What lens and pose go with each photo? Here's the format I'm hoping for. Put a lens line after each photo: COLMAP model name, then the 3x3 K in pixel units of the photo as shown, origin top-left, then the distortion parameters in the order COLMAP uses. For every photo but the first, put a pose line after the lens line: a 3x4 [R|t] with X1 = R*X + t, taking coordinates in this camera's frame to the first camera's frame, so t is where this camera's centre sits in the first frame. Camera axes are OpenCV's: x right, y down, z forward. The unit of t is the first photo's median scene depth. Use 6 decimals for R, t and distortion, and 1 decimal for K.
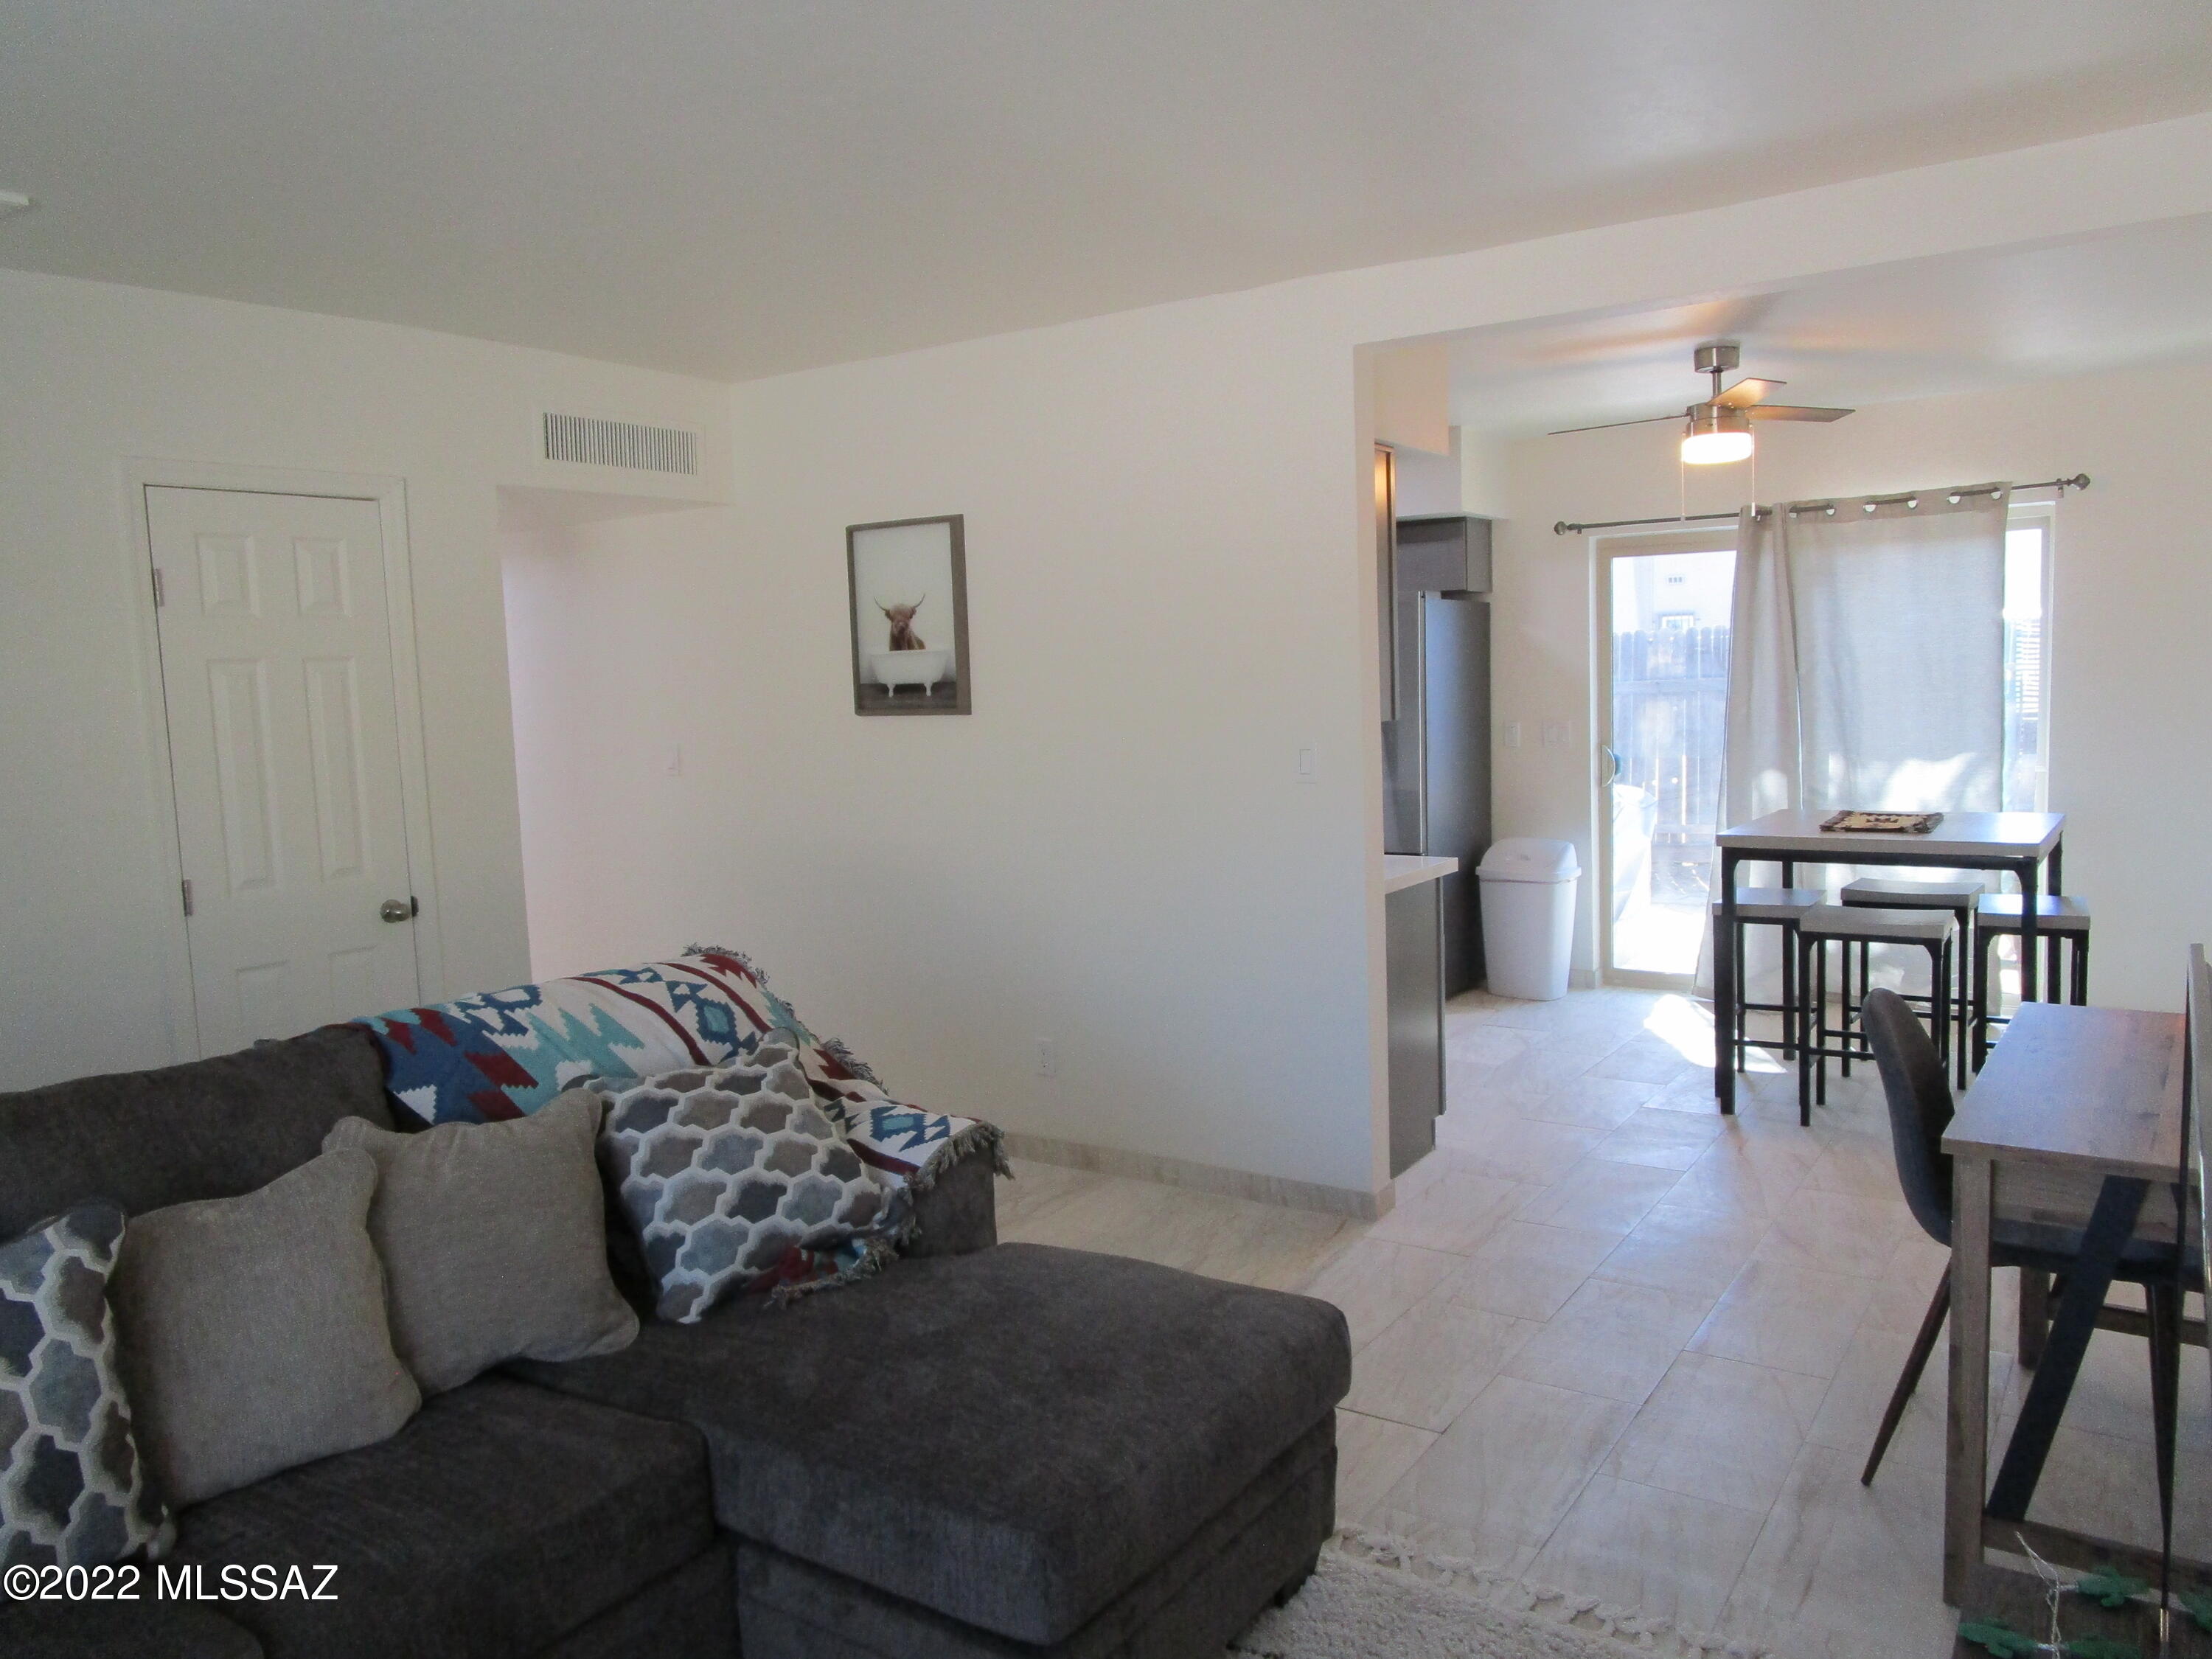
lens RADIAL K [[1569.7, 0, 1120.3], [0, 1569.7, 831.1], [0, 0, 1]] dist [-0.026430, 0.000909]
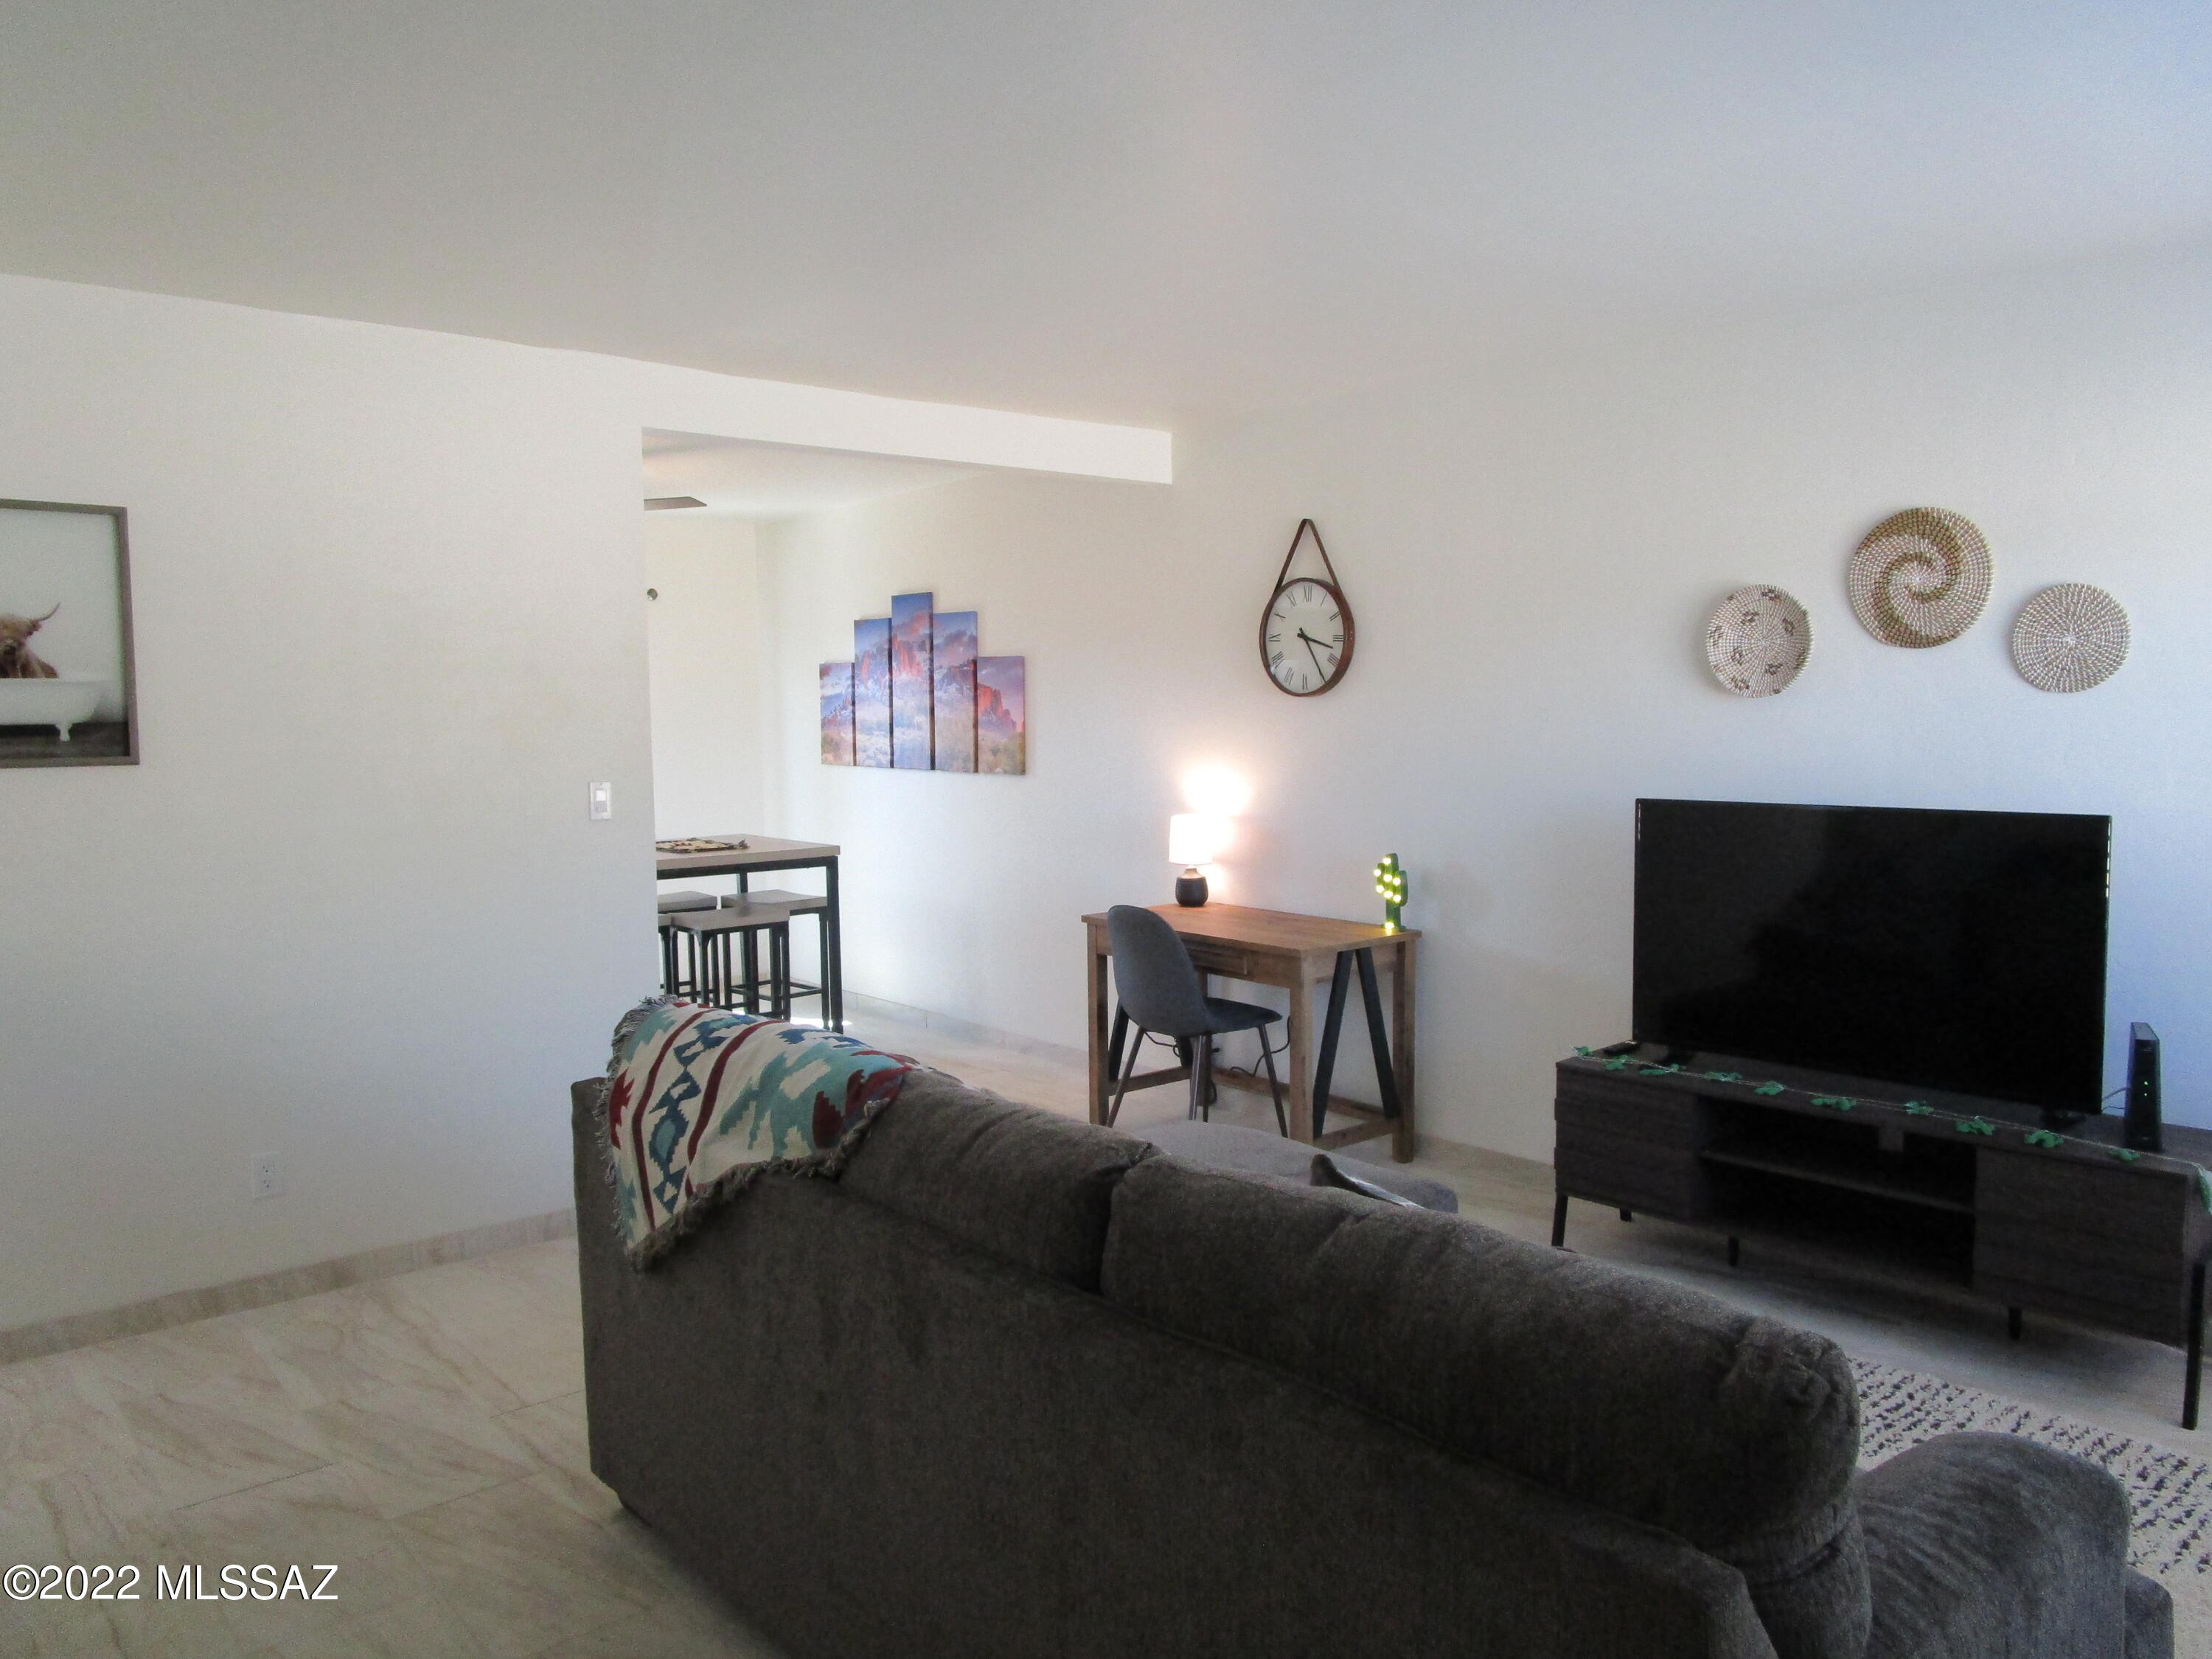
lens RADIAL K [[1569.7, 0, 1106.2], [0, 1569.7, 827.3], [0, 0, 1]] dist [-0.026430, 0.000909]
pose [[0.248977, -0.040136, 0.967677, -0.719394], [0.096887, 0.995161, 0.016348, -0.009692], [-0.963651, 0.089685, 0.251661, 0.345977]]
